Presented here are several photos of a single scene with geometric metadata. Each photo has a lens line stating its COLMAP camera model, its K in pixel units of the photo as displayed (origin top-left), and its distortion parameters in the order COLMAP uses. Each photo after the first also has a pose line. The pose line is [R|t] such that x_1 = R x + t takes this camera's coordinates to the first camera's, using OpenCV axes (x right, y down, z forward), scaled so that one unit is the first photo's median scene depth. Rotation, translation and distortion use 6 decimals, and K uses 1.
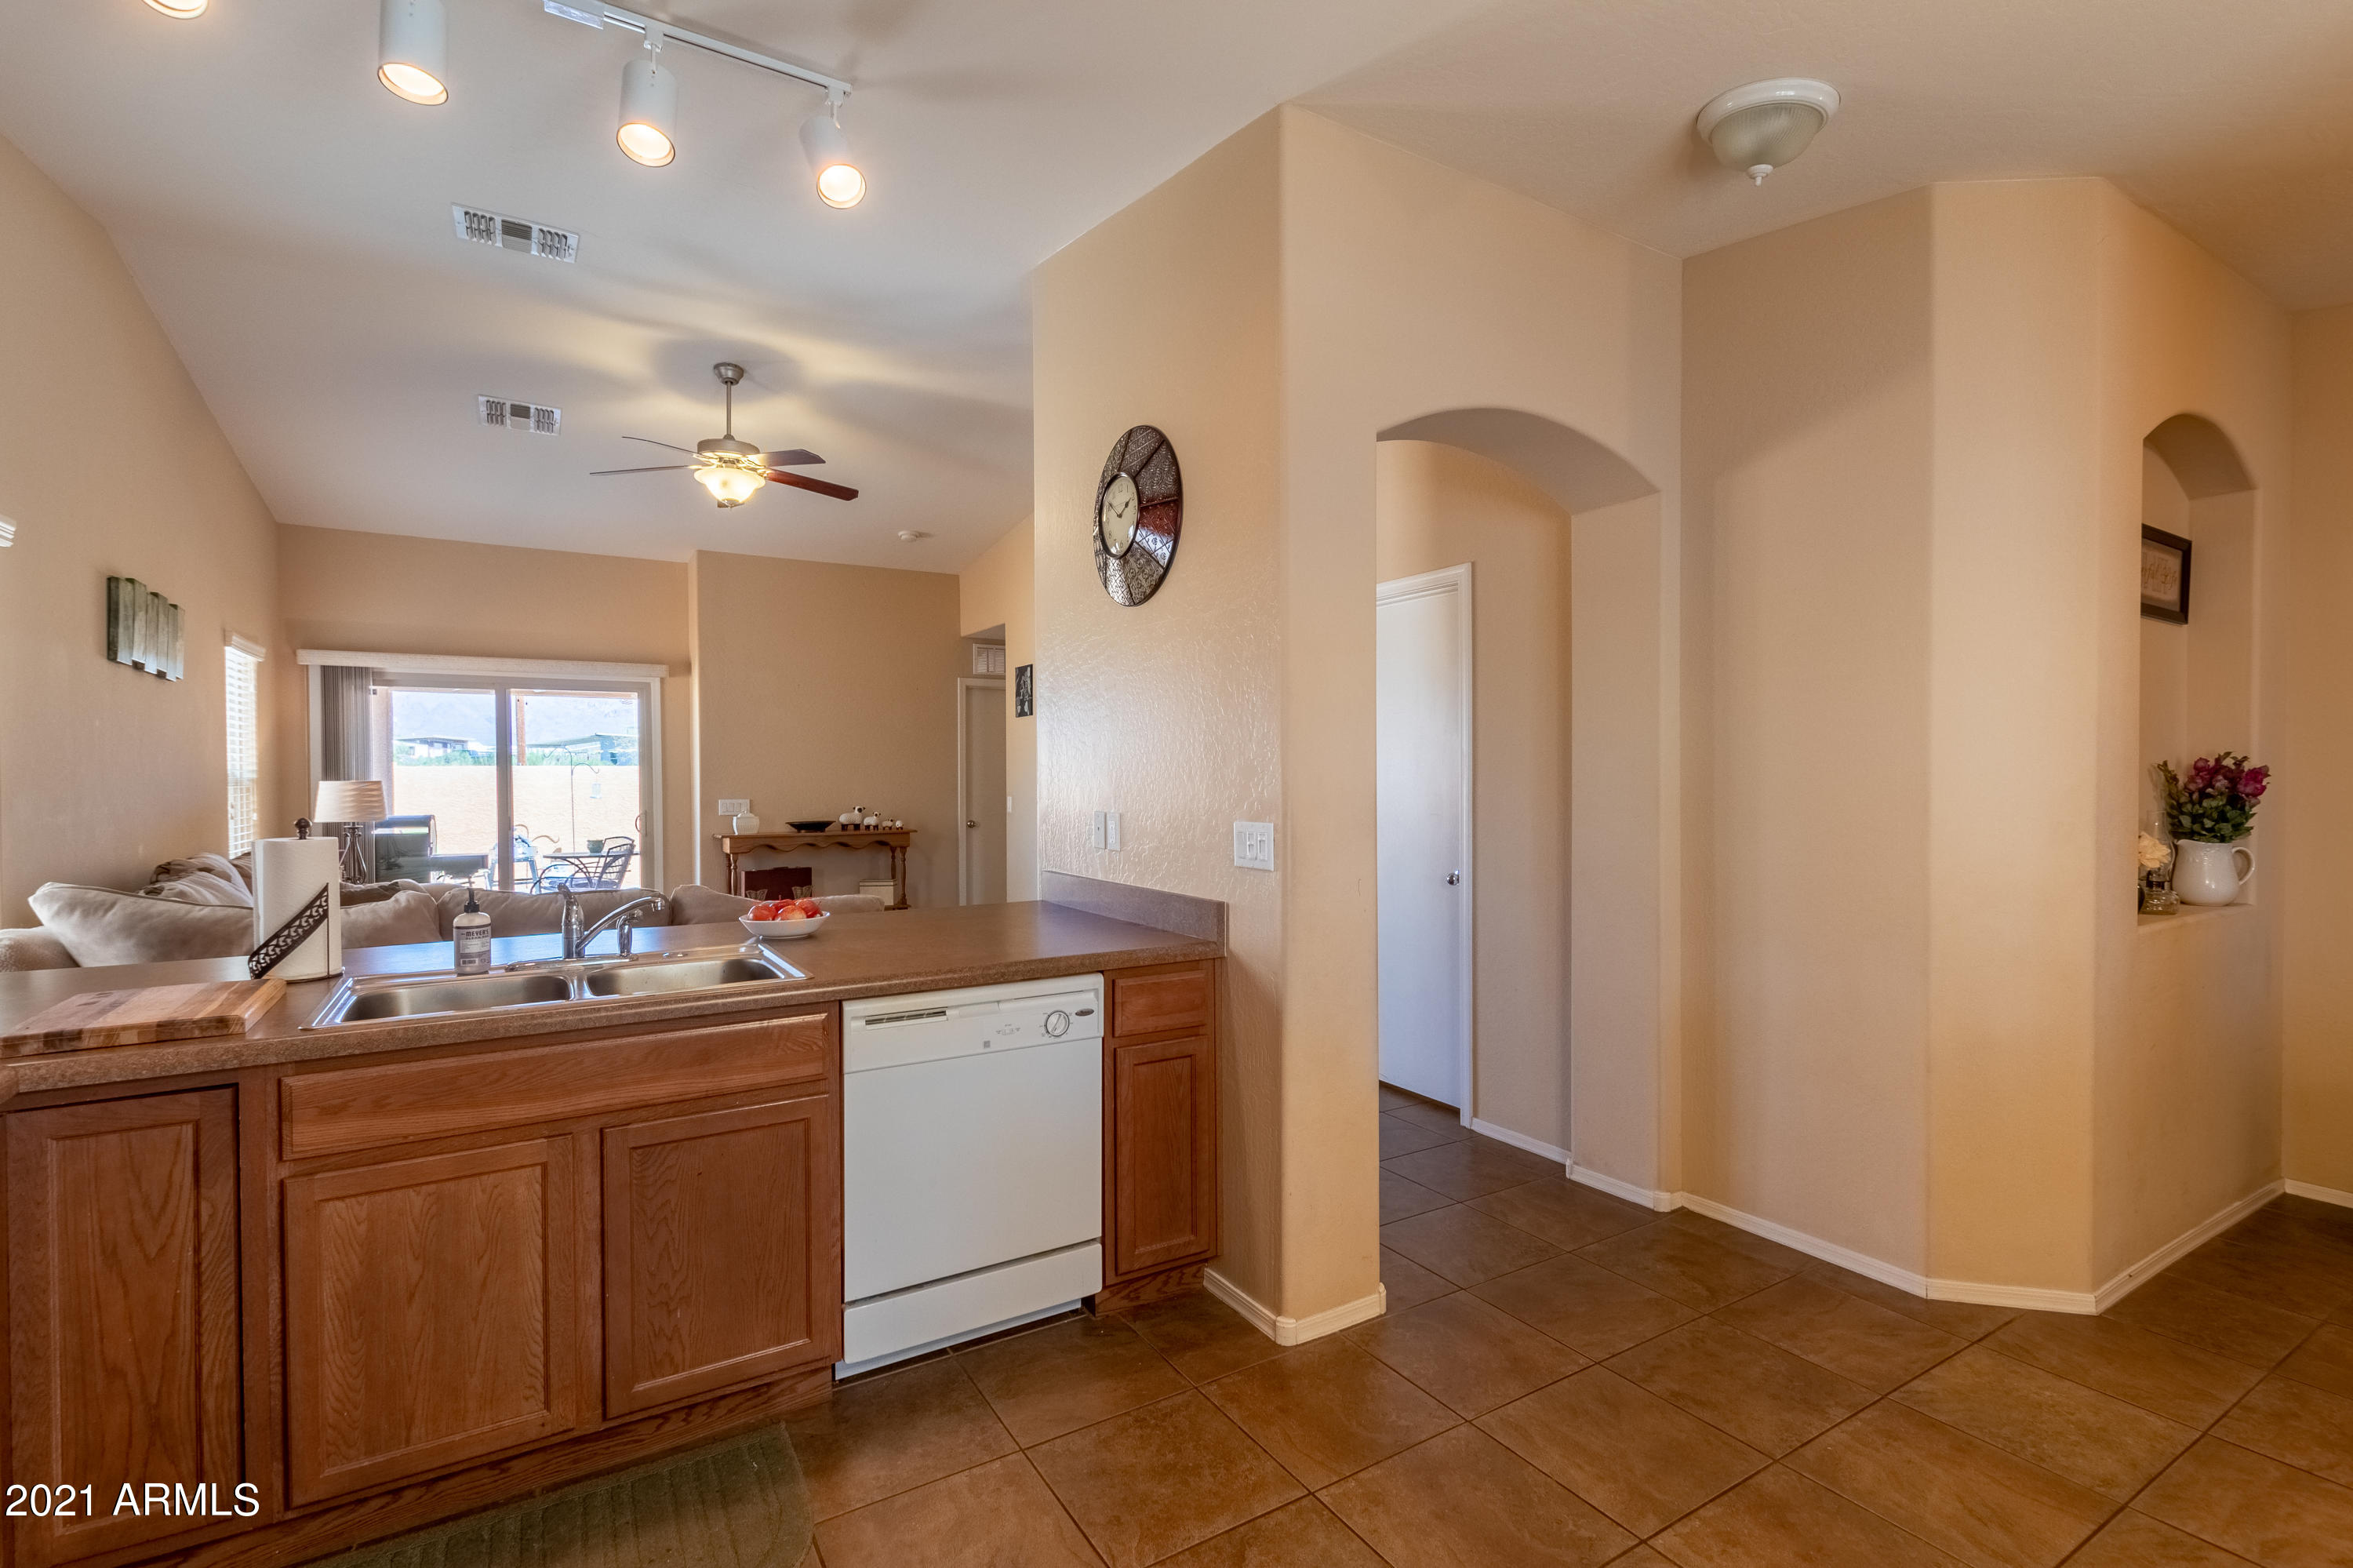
lens RADIAL K [[1071.6, 0, 1183.0], [0, 1071.6, 780.8], [0, 0, 1]] dist [0.003721, 0.000469]
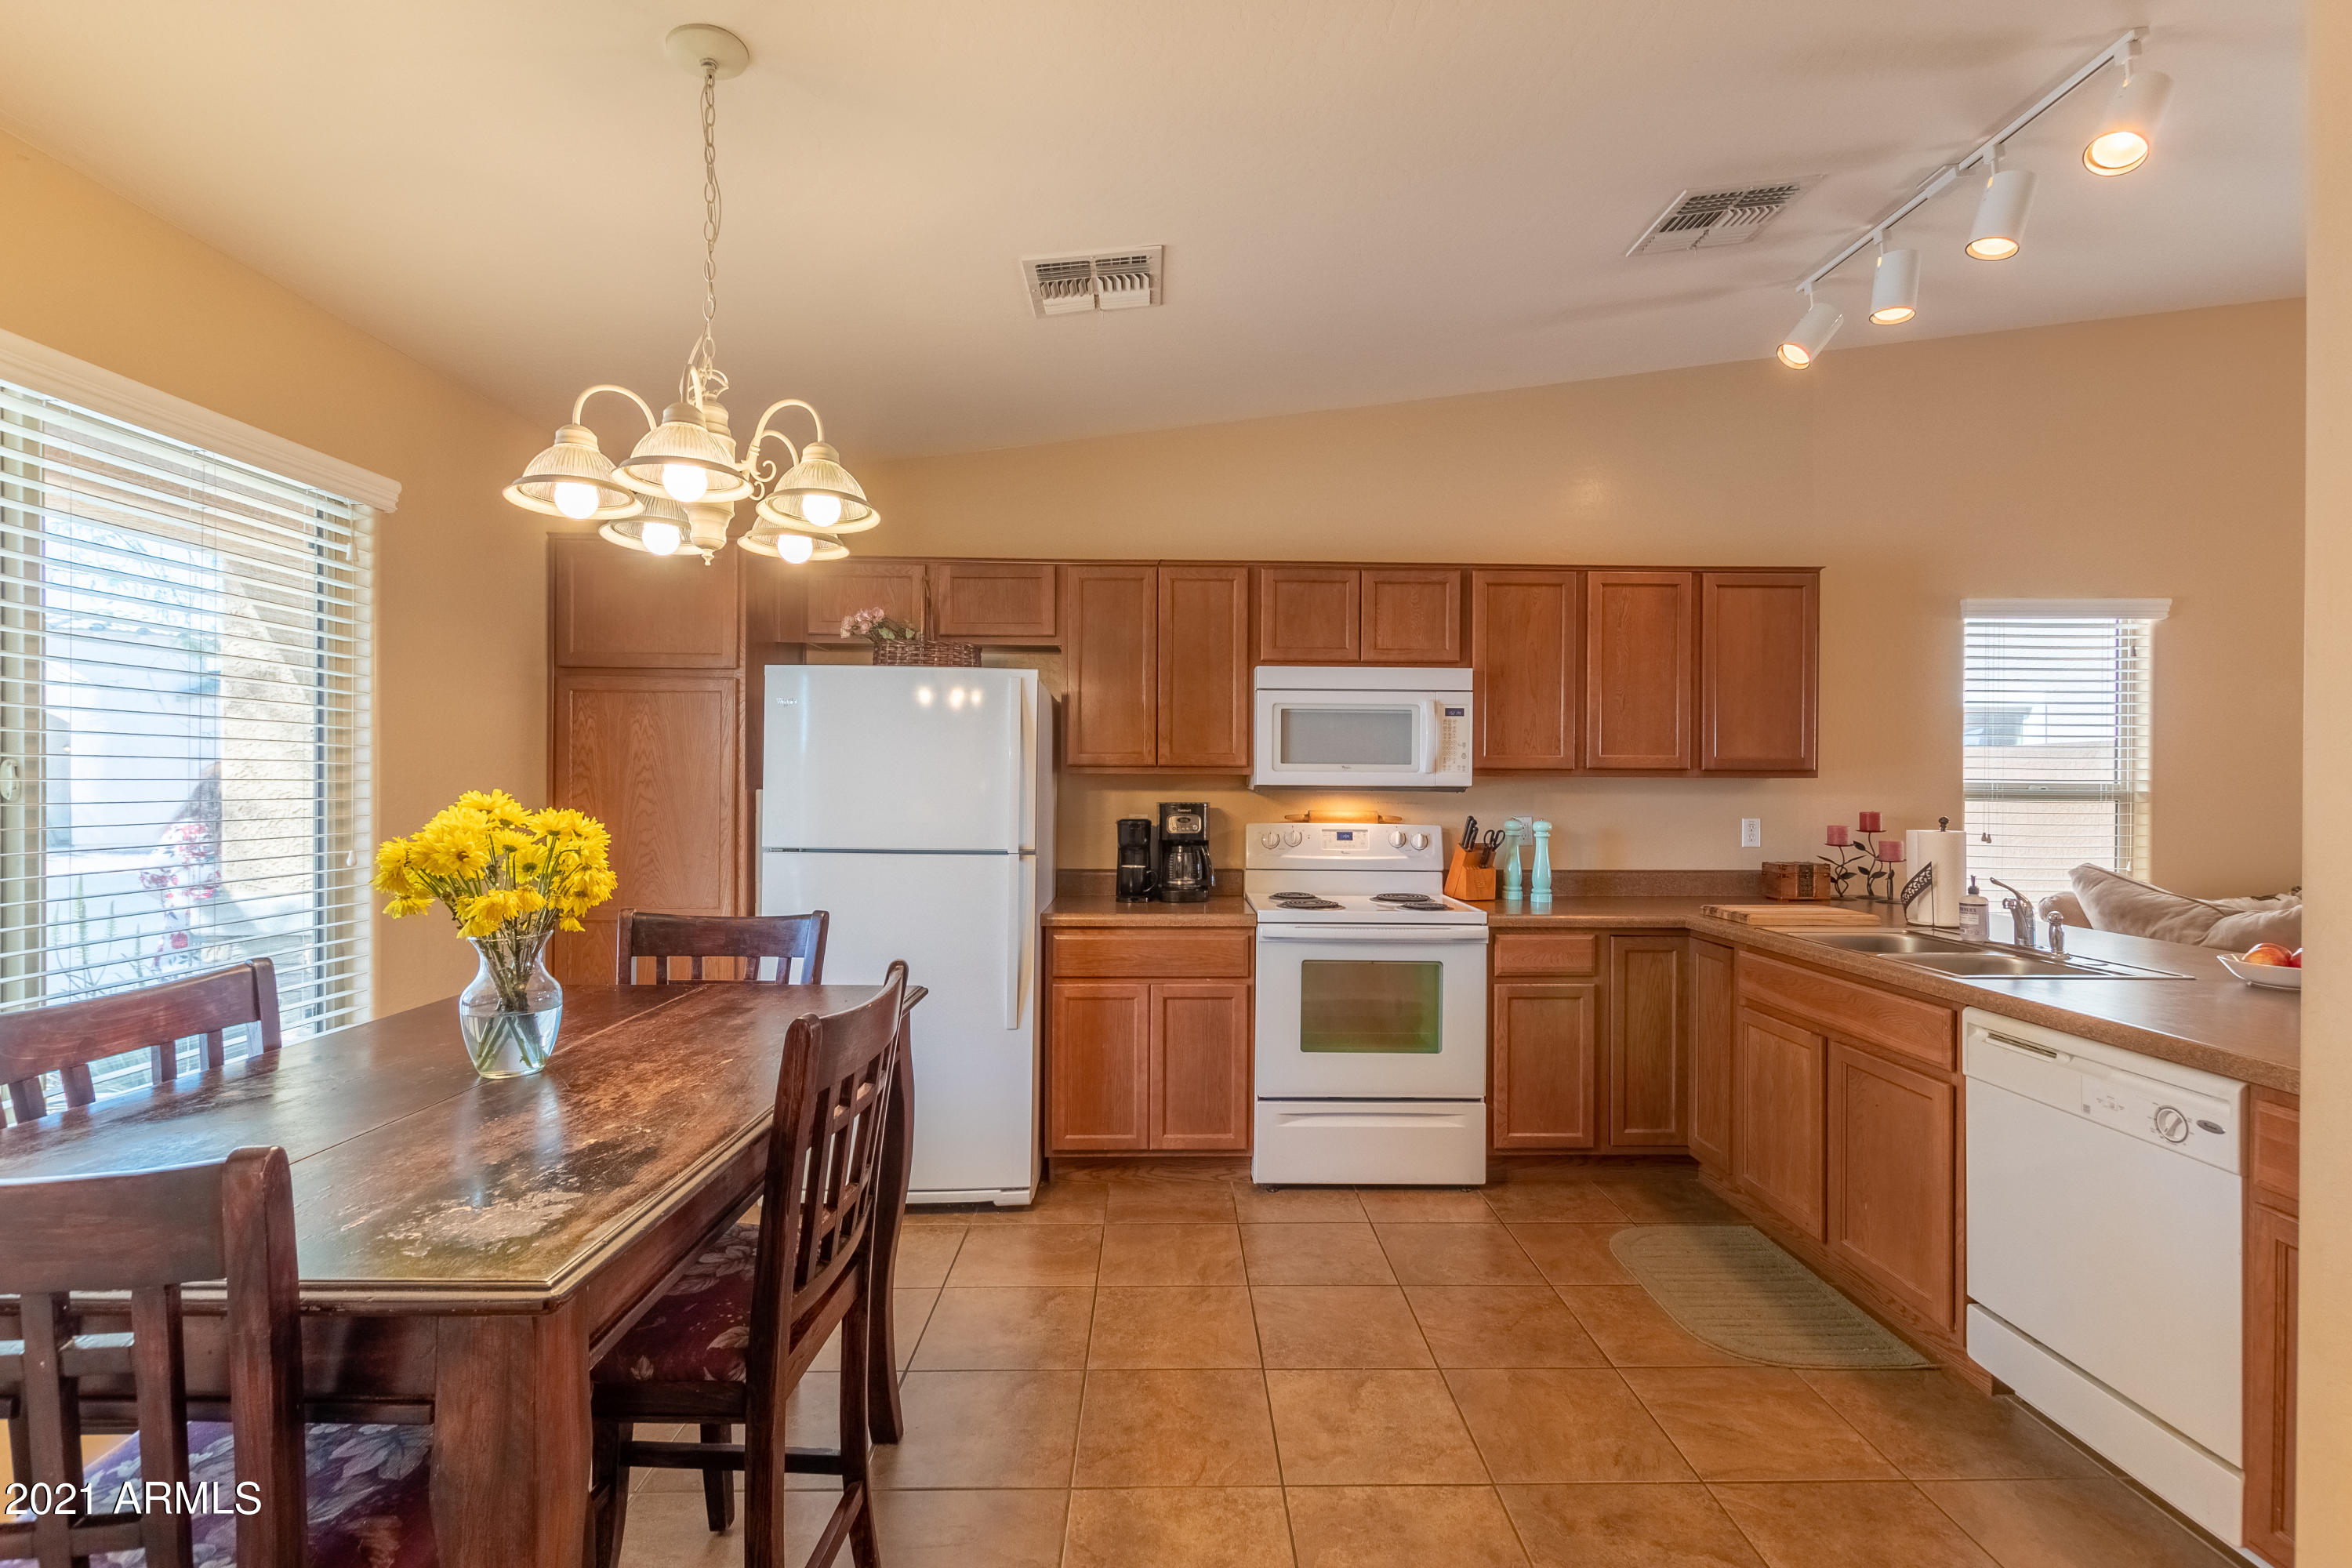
lens RADIAL K [[1071.1, 0, 1180.5], [0, 1071.1, 789.5], [0, 0, 1]] dist [0.003721, 0.000469]
pose [[-0.514633, 0.004313, -0.857400, 0.945084], [-0.008504, 0.999912, 0.010134, -0.008681], [0.857368, 0.012506, -0.514551, 0.851987]]
